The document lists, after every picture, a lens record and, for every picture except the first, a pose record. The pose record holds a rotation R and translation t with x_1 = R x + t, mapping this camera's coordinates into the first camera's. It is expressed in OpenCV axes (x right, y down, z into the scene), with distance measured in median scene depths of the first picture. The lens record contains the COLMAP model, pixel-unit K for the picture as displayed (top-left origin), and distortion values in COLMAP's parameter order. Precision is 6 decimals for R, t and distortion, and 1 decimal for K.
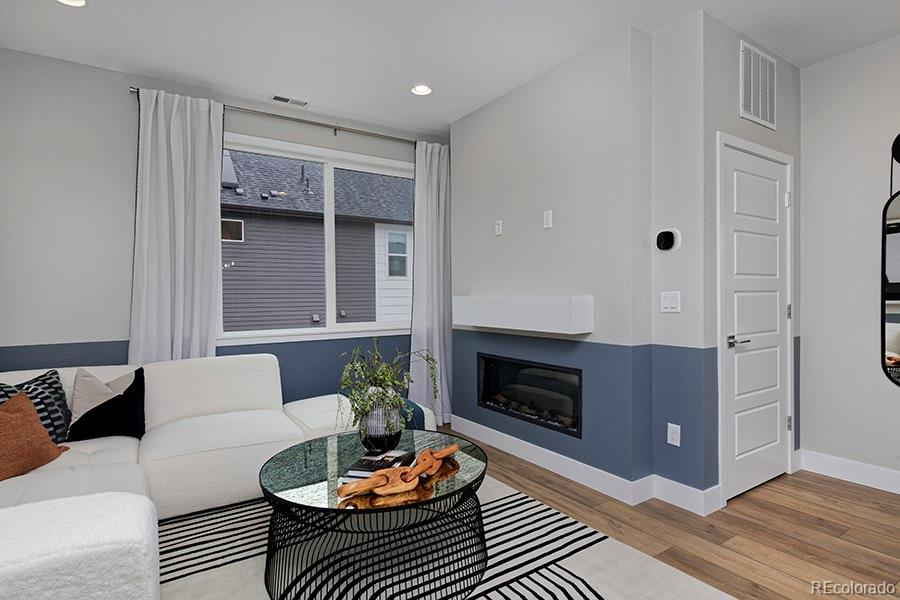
lens RADIAL K [[478.3, 0, 454.6], [0, 478.3, 302.2], [0, 0, 1]] dist [0.006713, 0.001995]
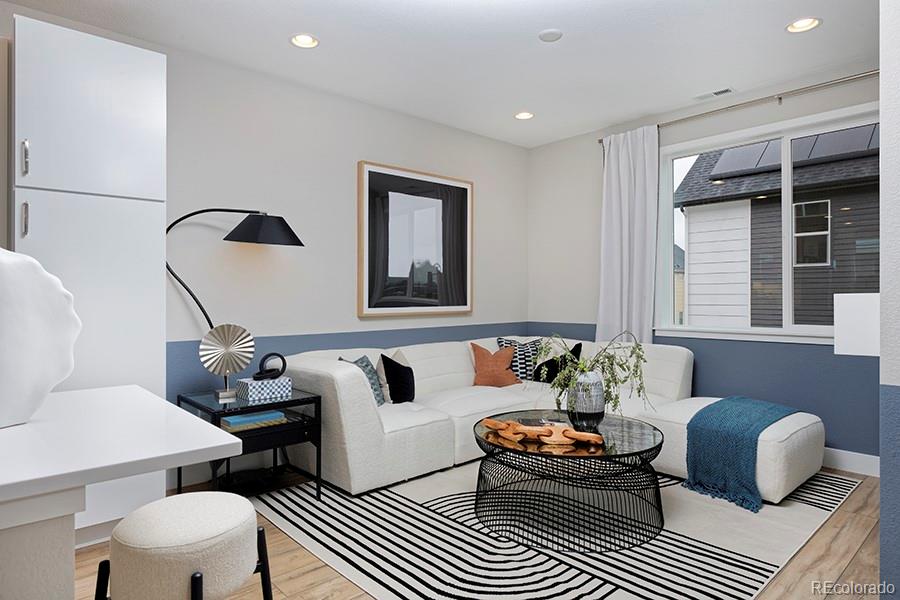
lens RADIAL K [[537.9, 0, 452.9], [0, 537.9, 295.8], [0, 0, 1]] dist [-0.009962, -0.000833]
pose [[0.144020, 0.007724, -0.989545, 1.157593], [-0.011559, 0.999914, 0.006122, -0.008908], [0.989507, 0.010557, 0.144097, 0.538920]]
